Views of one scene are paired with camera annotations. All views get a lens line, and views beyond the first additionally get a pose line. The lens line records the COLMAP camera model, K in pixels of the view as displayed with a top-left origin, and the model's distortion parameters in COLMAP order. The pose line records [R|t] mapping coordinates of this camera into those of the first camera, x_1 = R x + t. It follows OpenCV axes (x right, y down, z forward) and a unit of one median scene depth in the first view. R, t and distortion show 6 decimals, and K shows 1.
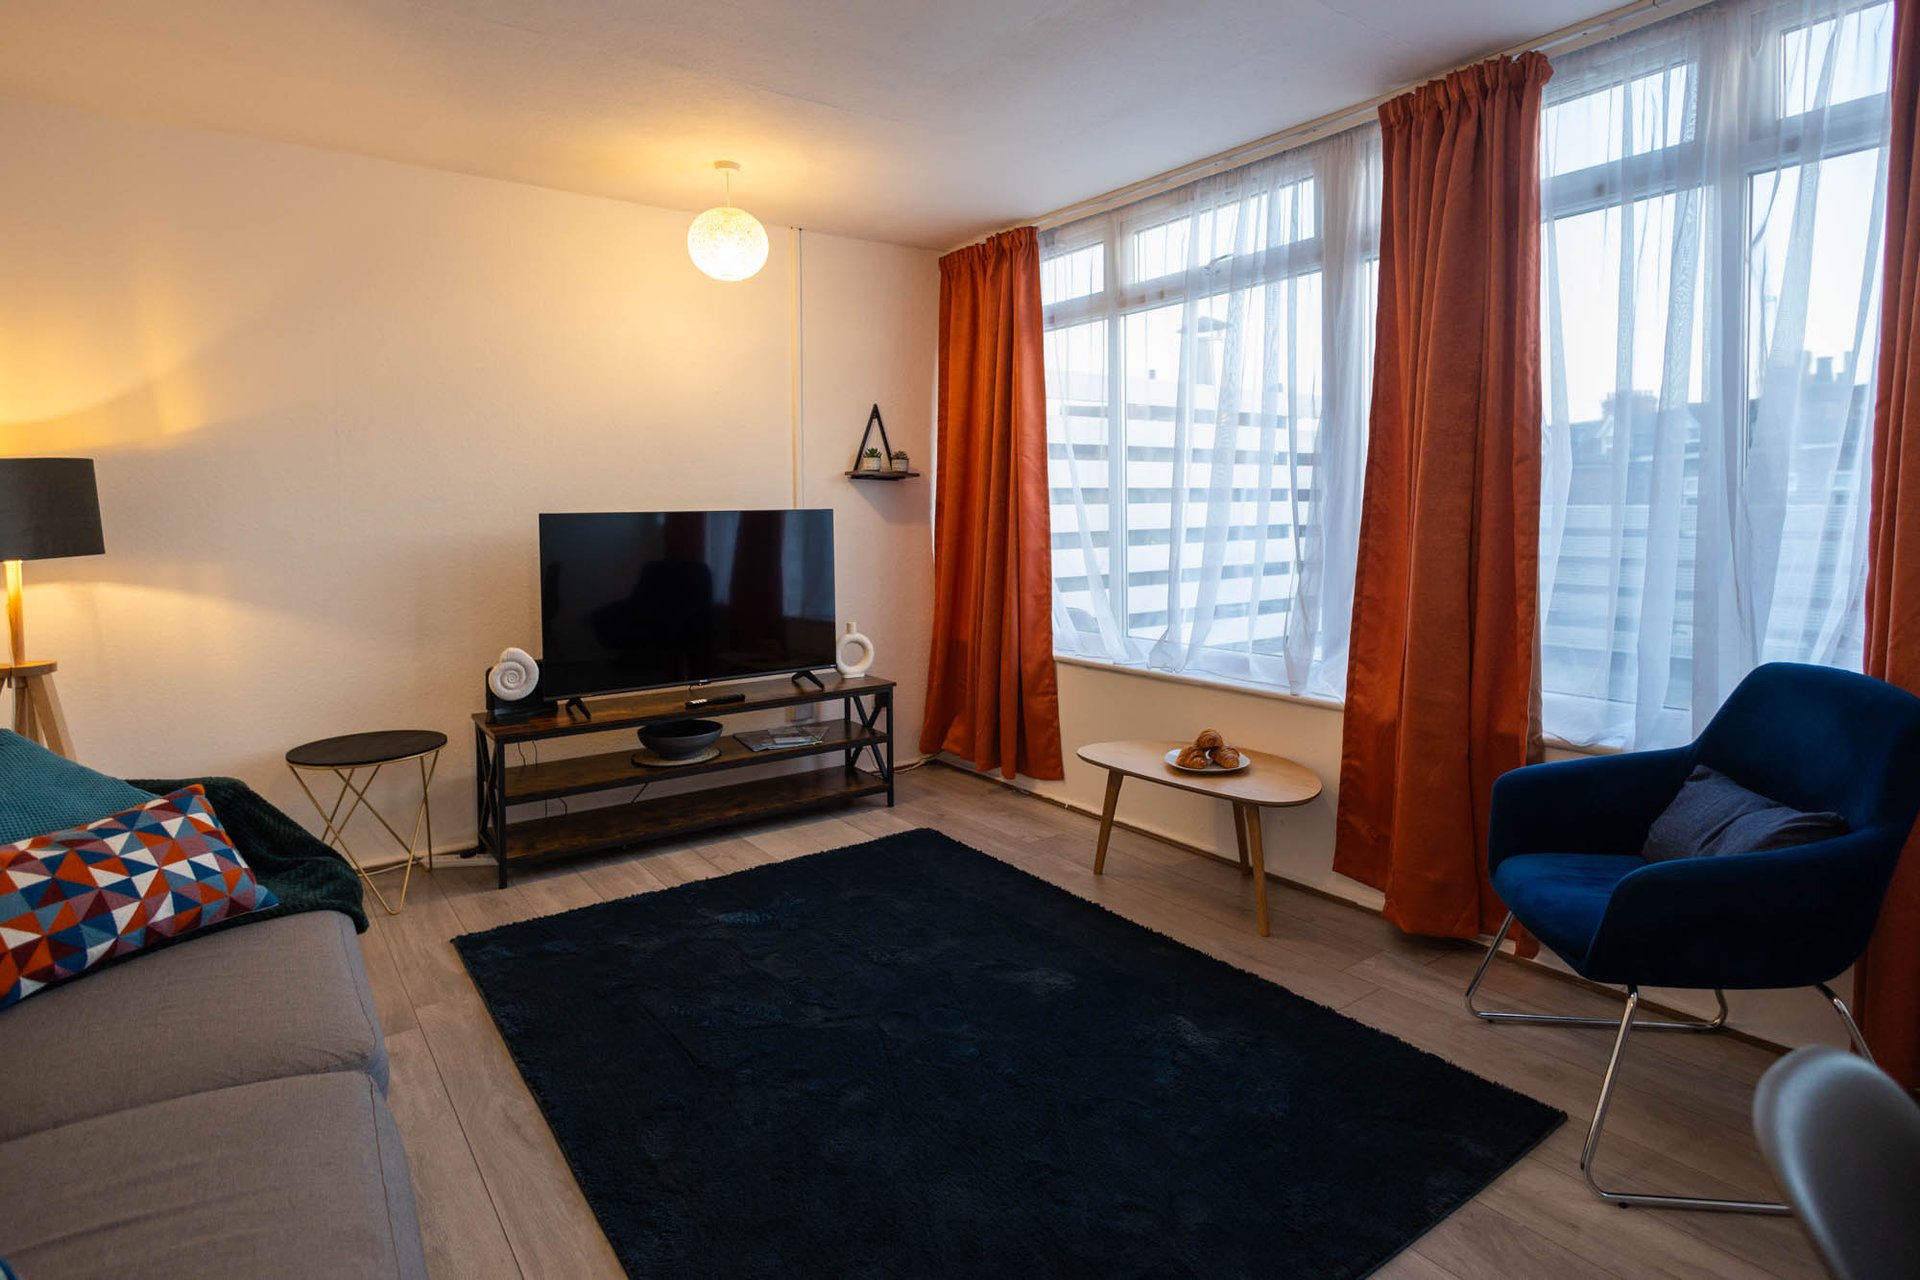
lens RADIAL K [[1034.6, 0, 984.4], [0, 1034.6, 531.8], [0, 0, 1]] dist [-0.000884, 0.001784]
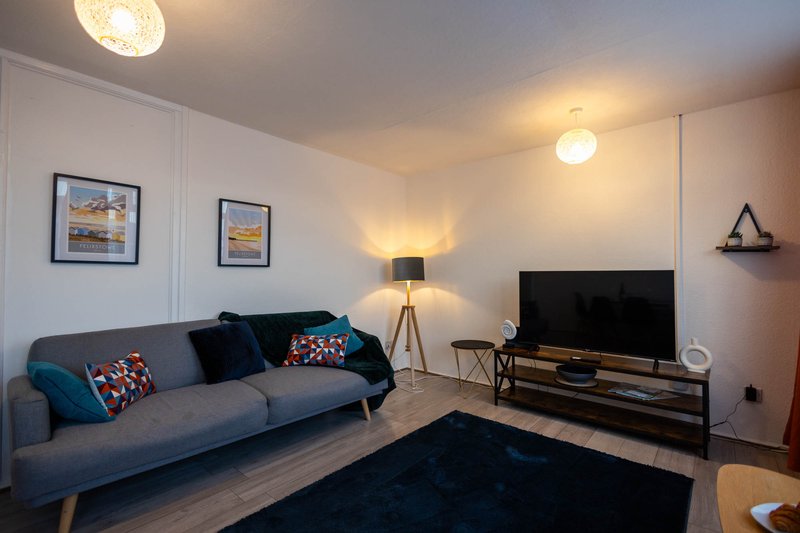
lens RADIAL K [[358.7, 0, 400.6], [0, 358.7, 267.5], [0, 0, 1]] dist [0.000455, 0.000132]
pose [[0.222584, -0.007390, -0.974885, 0.406341], [-0.028711, 0.999488, -0.014131, -0.005796], [0.974491, 0.031135, 0.222258, 0.501263]]
